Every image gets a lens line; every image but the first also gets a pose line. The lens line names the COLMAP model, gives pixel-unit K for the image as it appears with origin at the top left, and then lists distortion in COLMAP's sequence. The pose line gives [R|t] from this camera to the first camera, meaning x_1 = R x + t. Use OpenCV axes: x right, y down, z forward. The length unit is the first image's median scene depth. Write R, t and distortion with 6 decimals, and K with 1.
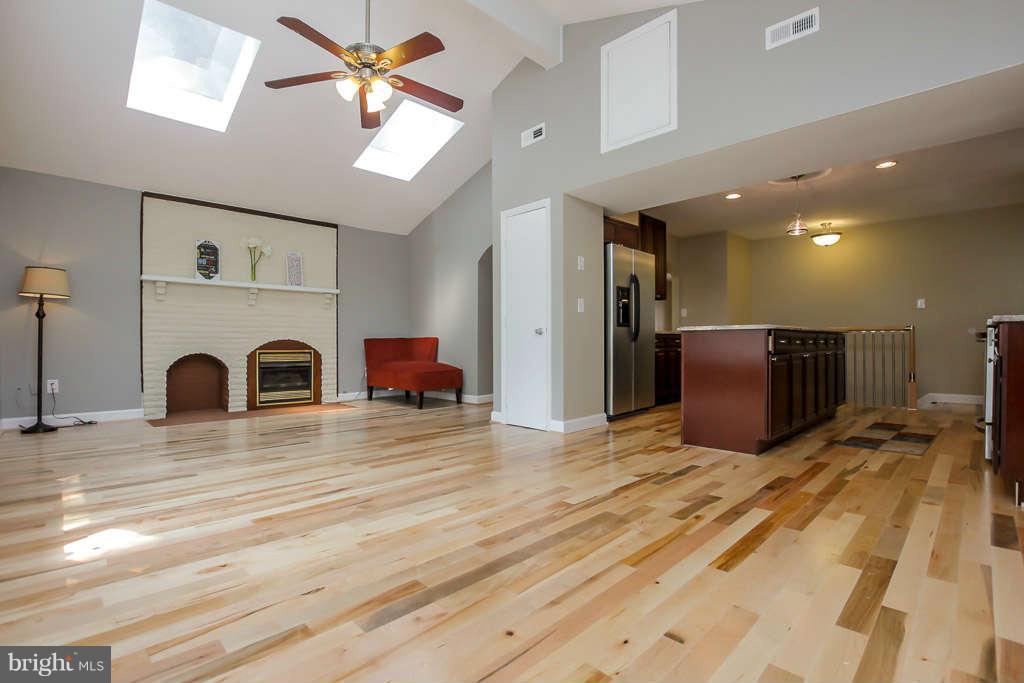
lens RADIAL K [[467.8, 0, 535.3], [0, 467.8, 343.2], [0, 0, 1]] dist [-0.009987, 0.000002]
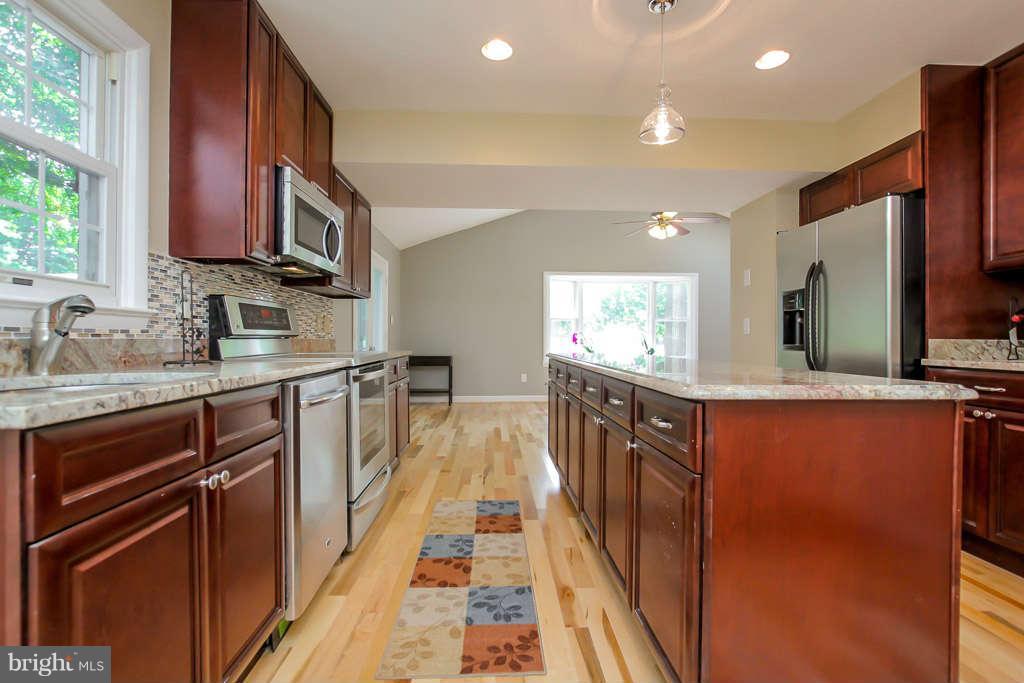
lens RADIAL K [[467.8, 0, 514.5], [0, 467.8, 342.3], [0, 0, 1]] dist [-0.009987, 0.000002]
pose [[-0.690656, 0.005099, -0.723165, 0.896334], [-0.006493, 0.999891, 0.013250, -0.050232], [0.723154, 0.013847, -0.690548, 1.117105]]
